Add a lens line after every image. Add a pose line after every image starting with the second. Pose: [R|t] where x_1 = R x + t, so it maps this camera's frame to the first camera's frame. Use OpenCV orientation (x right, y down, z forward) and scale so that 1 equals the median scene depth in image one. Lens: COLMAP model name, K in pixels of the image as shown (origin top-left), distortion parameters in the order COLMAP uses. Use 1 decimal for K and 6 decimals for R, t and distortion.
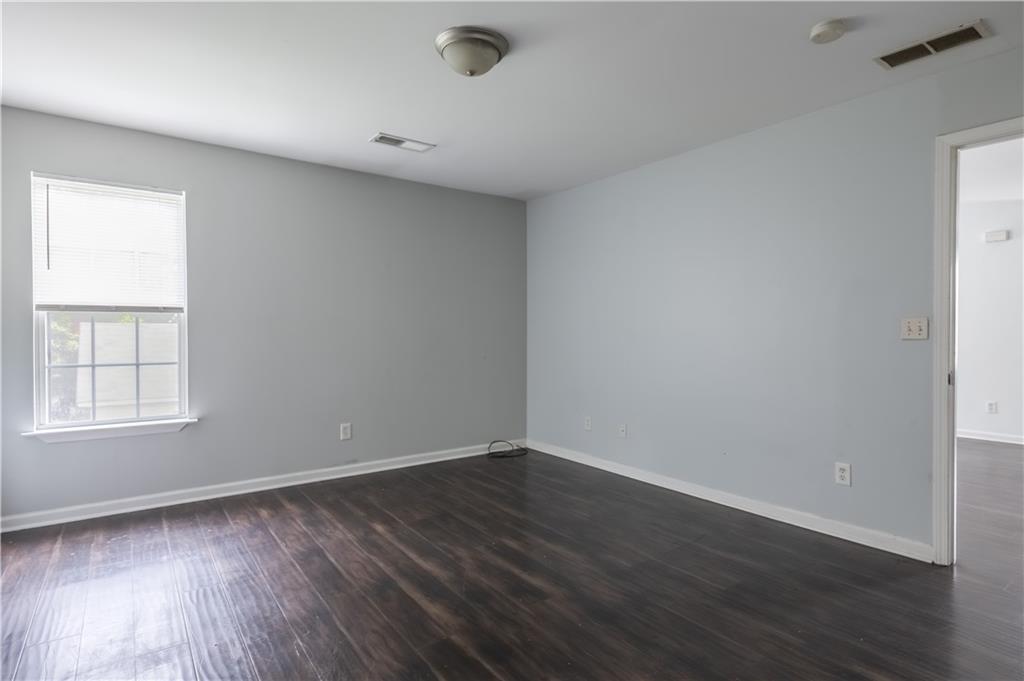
lens RADIAL K [[535.2, 0, 512.0], [0, 535.2, 340.5], [0, 0, 1]] dist [0.000069, -0.000123]
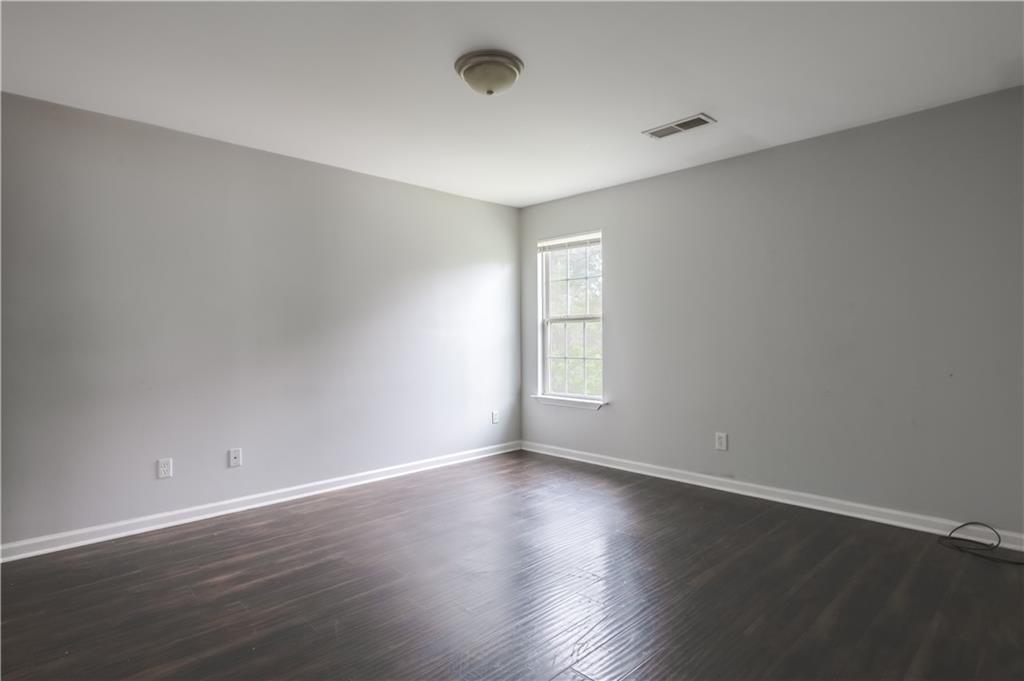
lens RADIAL K [[535.2, 0, 512.0], [0, 535.2, 340.5], [0, 0, 1]] dist [0.000069, -0.000123]
pose [[0.145274, 0.006516, -0.989370, 0.657149], [-0.011965, 0.999917, 0.004829, -0.007035], [0.989319, 0.011136, 0.145340, 0.591536]]
